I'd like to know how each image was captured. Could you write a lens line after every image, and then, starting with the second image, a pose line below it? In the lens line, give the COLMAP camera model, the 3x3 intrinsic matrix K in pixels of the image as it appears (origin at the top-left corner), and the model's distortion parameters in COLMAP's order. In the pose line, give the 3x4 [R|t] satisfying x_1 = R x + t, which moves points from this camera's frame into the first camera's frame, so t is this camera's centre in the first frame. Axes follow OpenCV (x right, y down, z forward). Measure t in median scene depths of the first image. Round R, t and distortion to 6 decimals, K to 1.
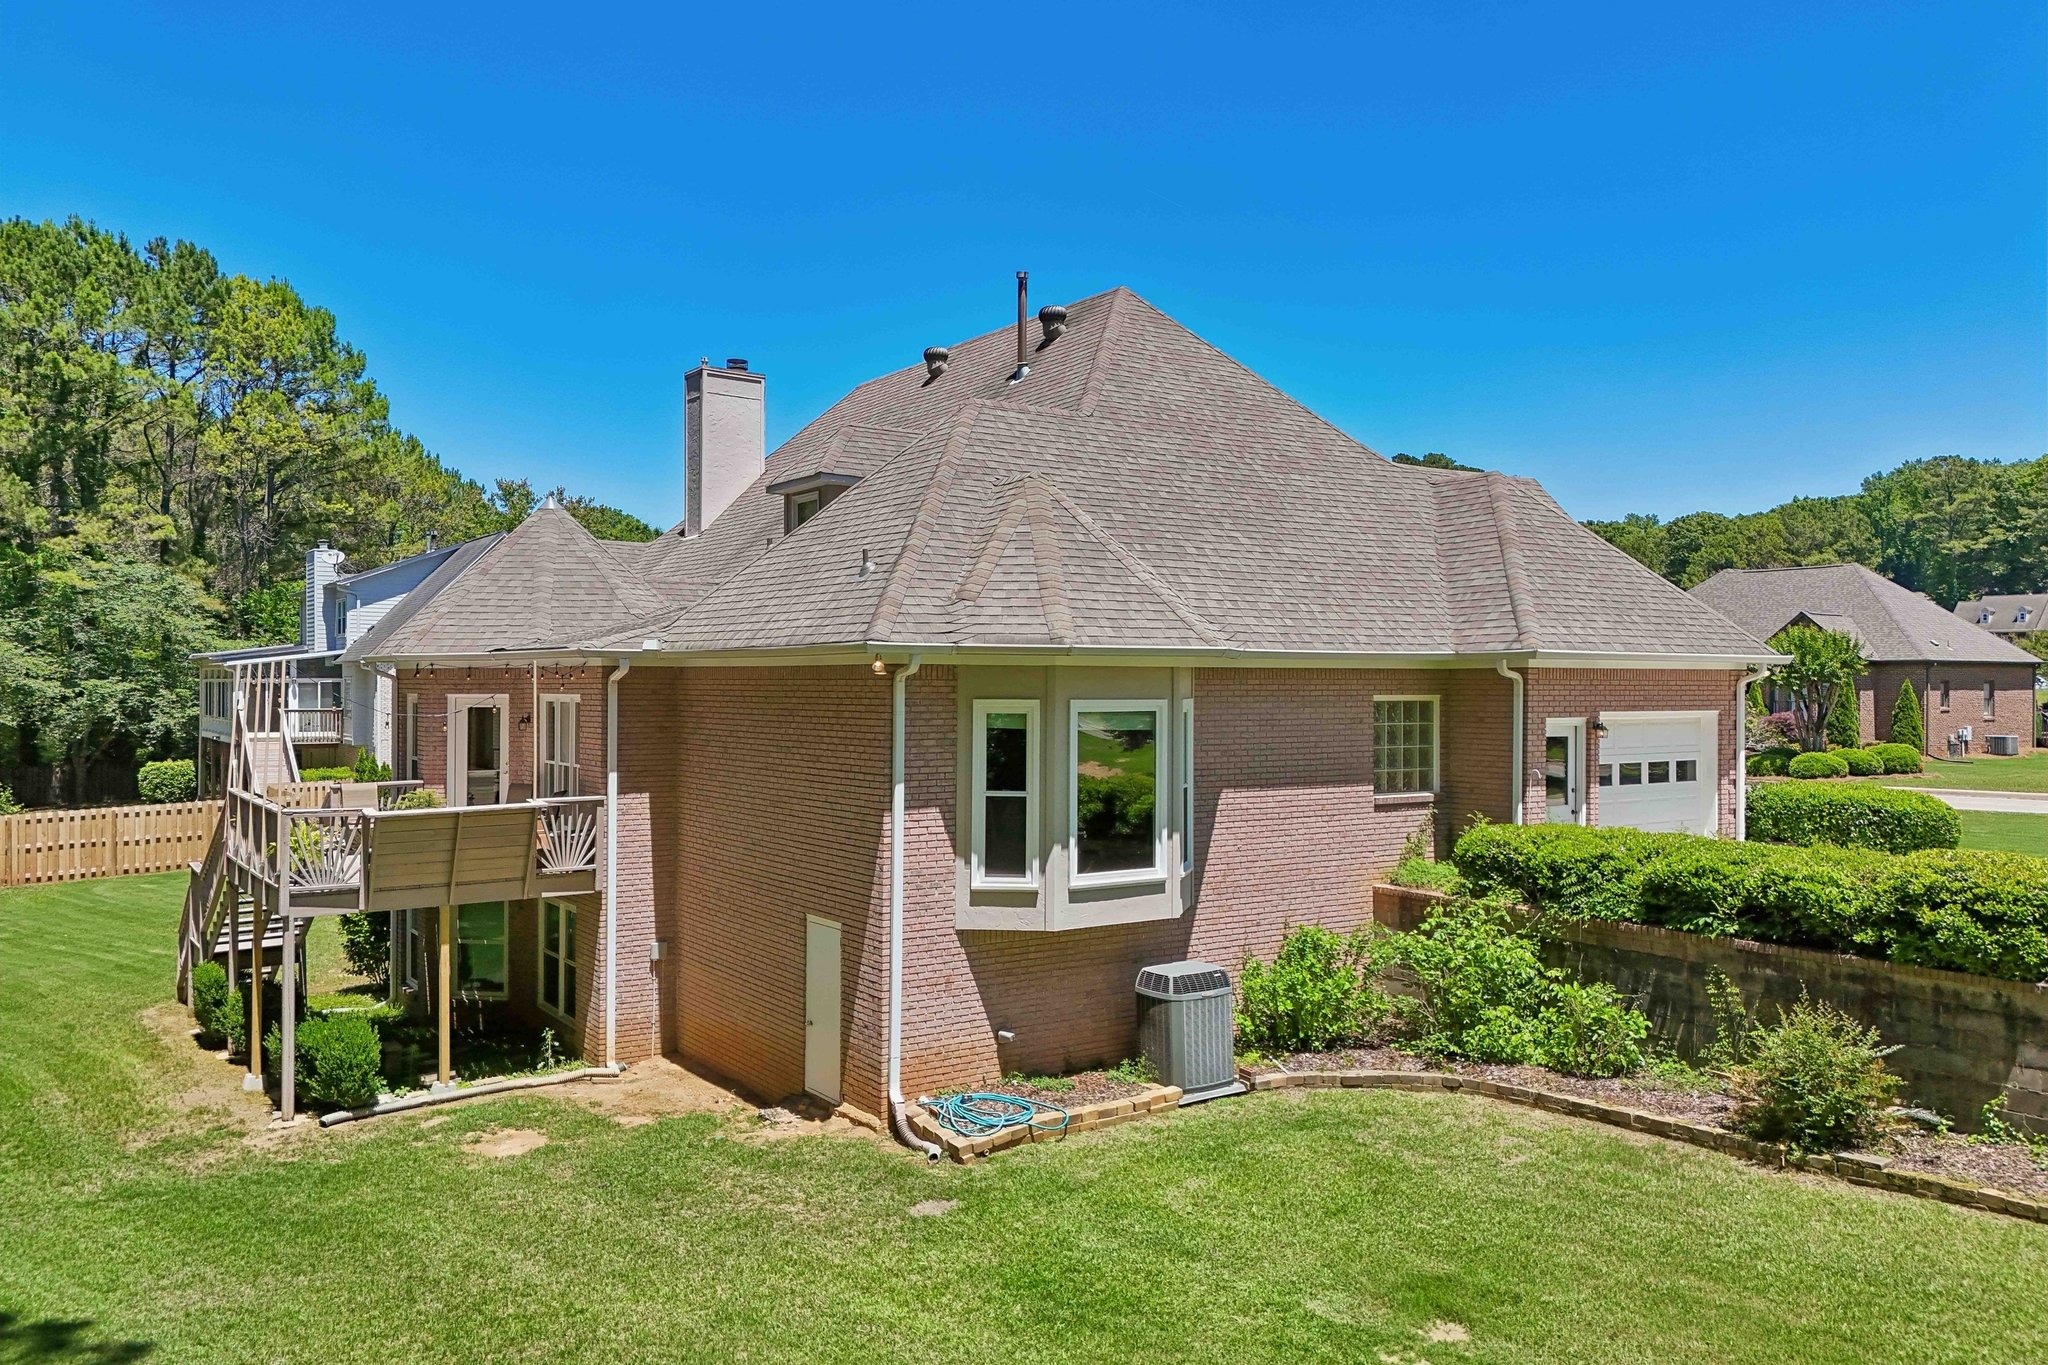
lens RADIAL K [[1552.8, 0, 1019.4], [0, 1552.8, 672.9], [0, 0, 1]] dist [0.032223, -0.018644]
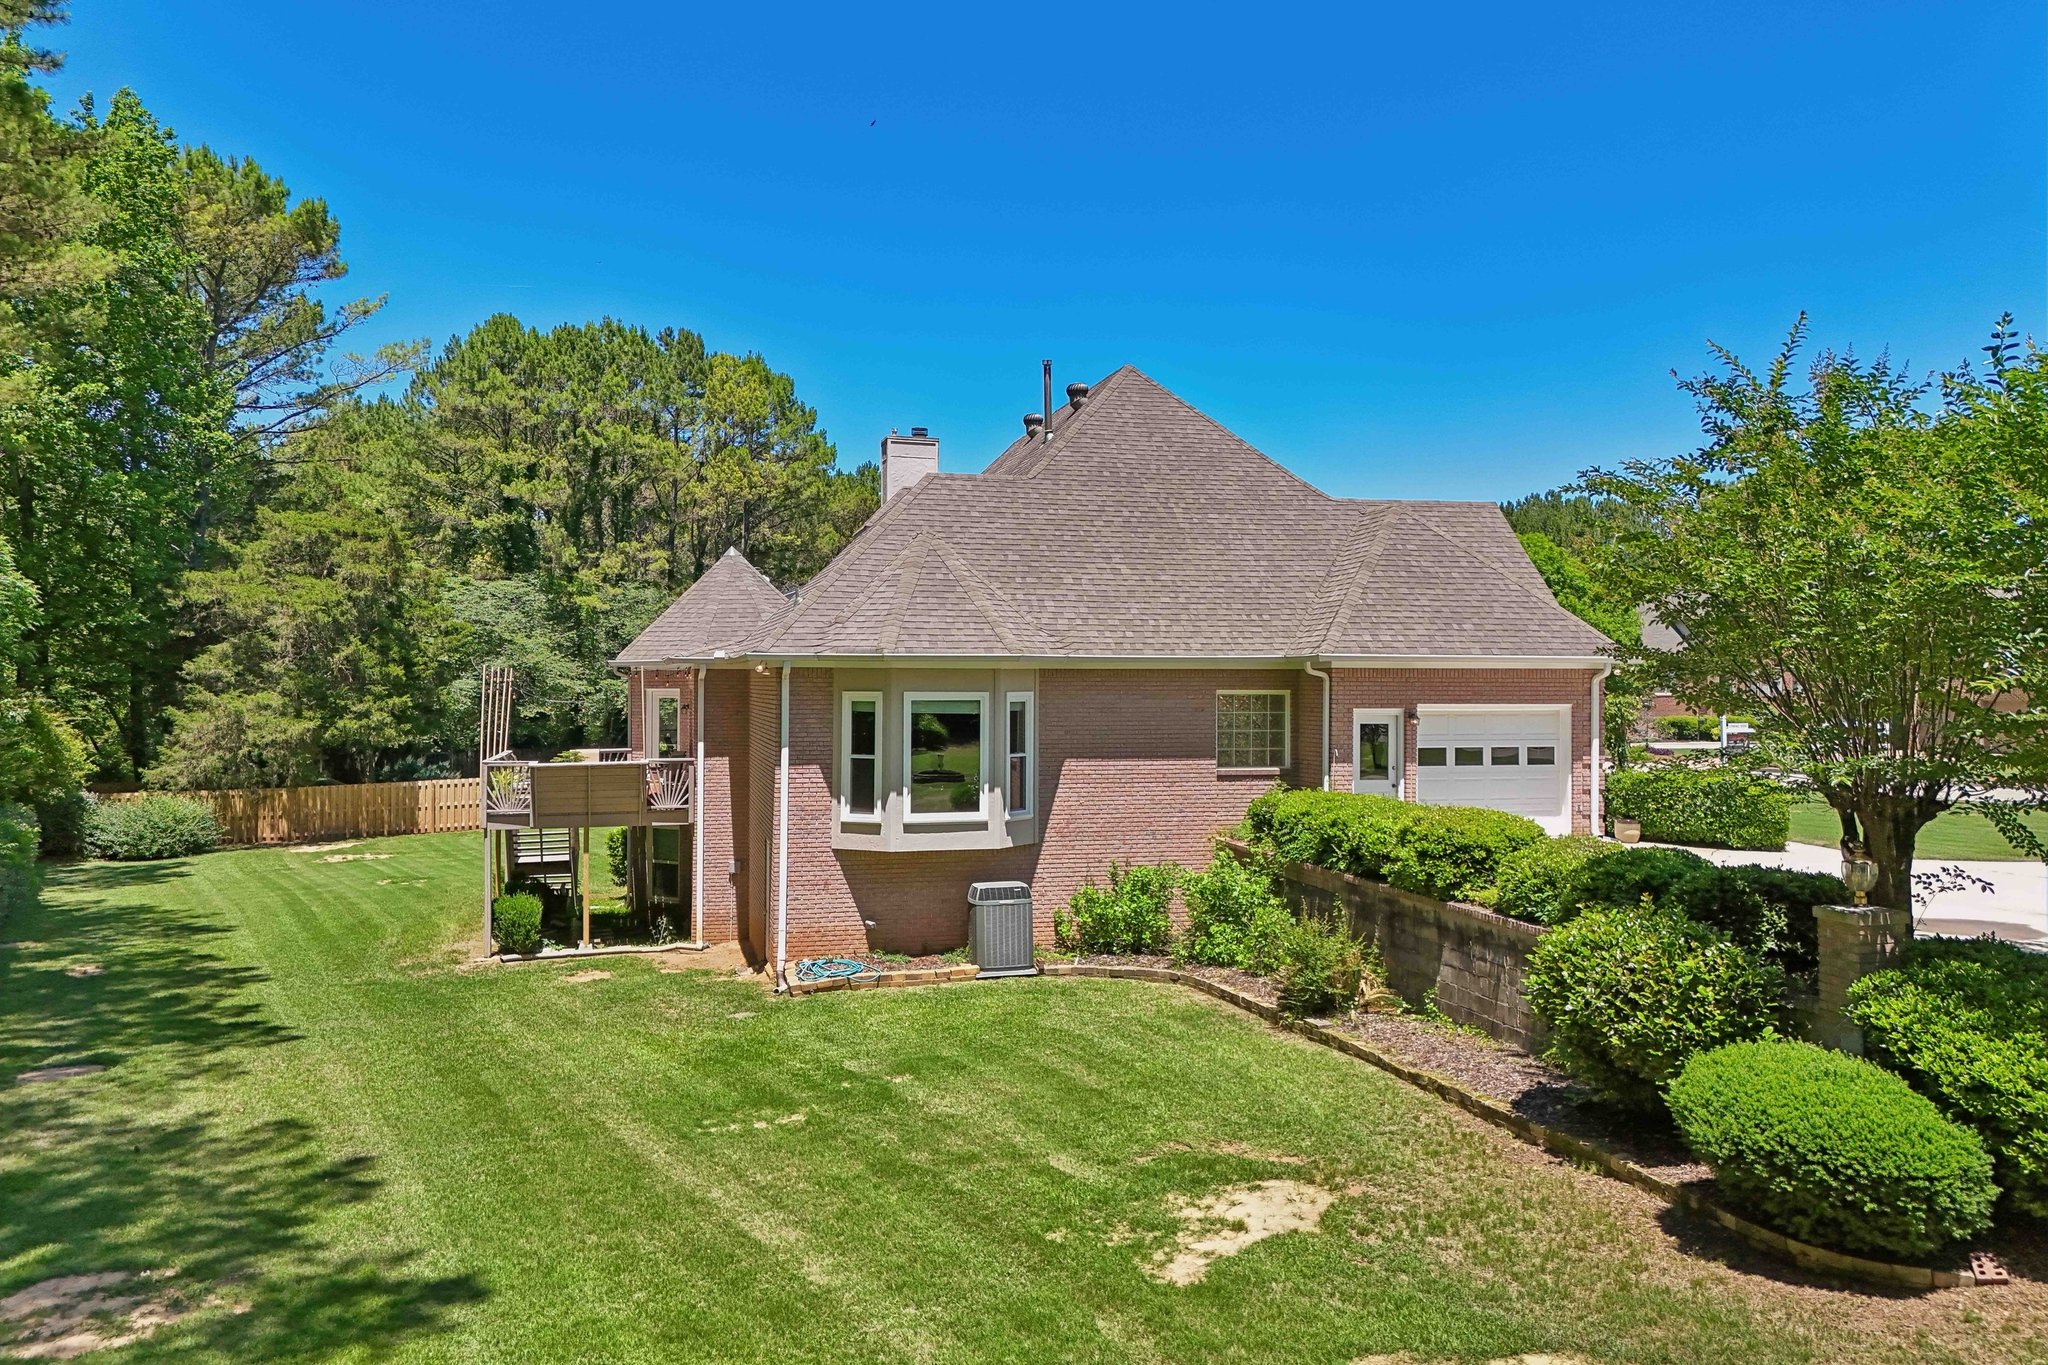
lens RADIAL K [[1552.8, 0, 1035.3], [0, 1552.8, 691.5], [0, 0, 1]] dist [0.032223, -0.018644]
pose [[0.939597, 0.002086, -0.342277, 0.531863], [0.001845, 0.999936, 0.011158, 0.001051], [0.342278, -0.011116, 0.939533, -0.257171]]
